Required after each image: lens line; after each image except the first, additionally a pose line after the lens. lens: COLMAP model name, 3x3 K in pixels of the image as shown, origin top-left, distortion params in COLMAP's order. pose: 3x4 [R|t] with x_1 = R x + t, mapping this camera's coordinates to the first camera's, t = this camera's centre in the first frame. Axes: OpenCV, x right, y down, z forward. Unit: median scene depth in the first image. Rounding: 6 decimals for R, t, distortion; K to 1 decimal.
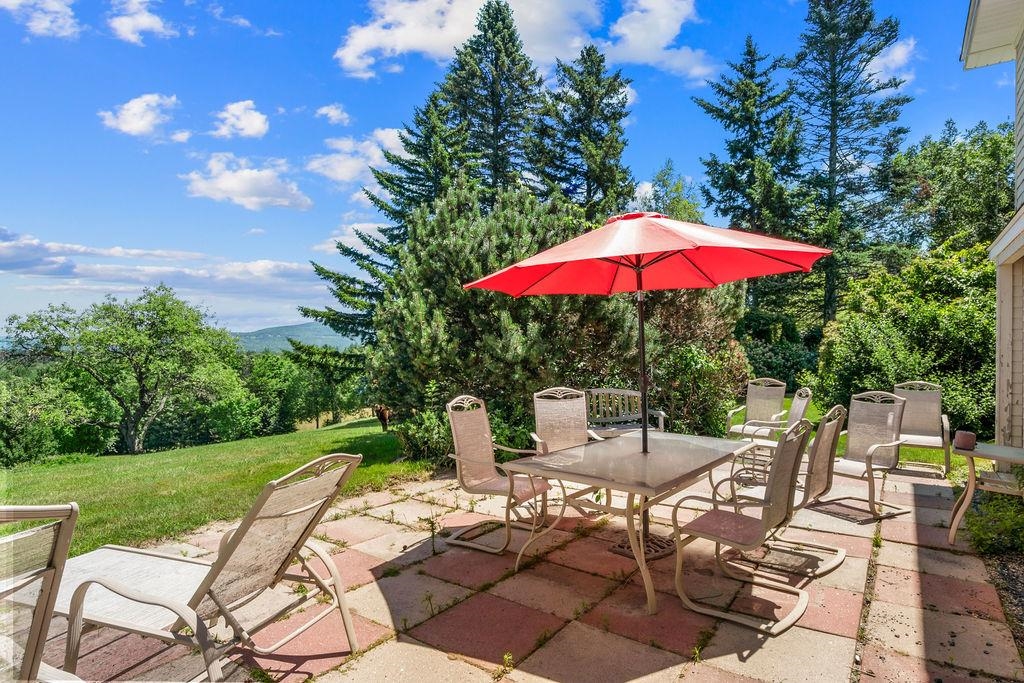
lens RADIAL K [[564.8, 0, 521.7], [0, 564.8, 337.9], [0, 0, 1]] dist [-0.029576, 0.011062]
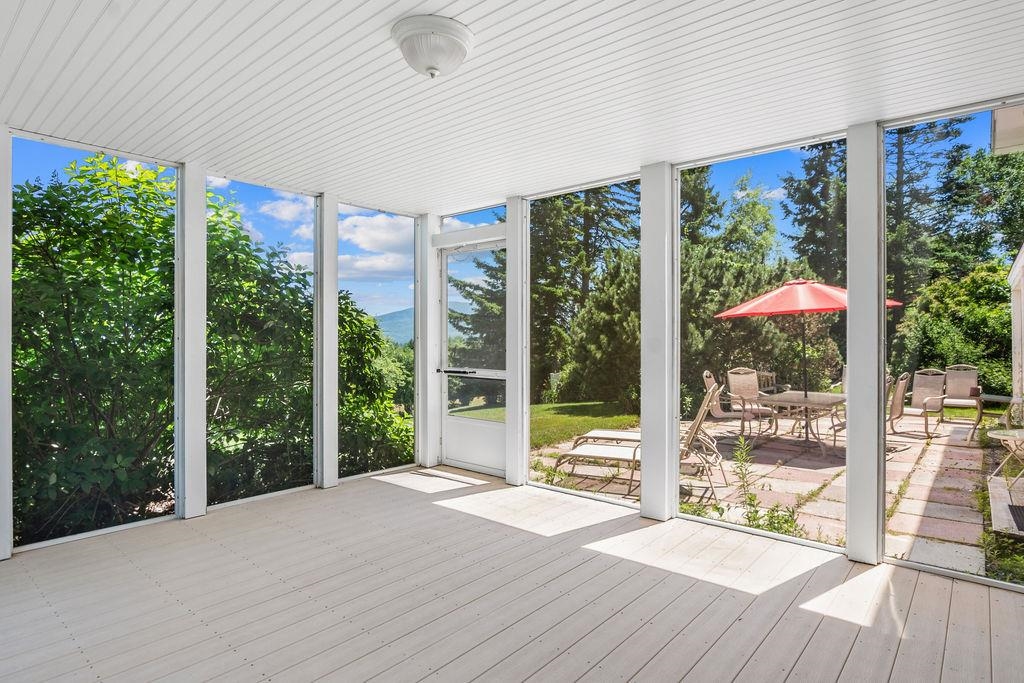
lens RADIAL K [[563.4, 0, 512.2], [0, 563.4, 329.5], [0, 0, 1]] dist [-0.030712, 0.011314]
pose [[0.994667, -0.009183, -0.102729, -0.392785], [0.009081, 0.999958, -0.001454, -0.031919], [0.102738, 0.000513, 0.994708, -0.698862]]
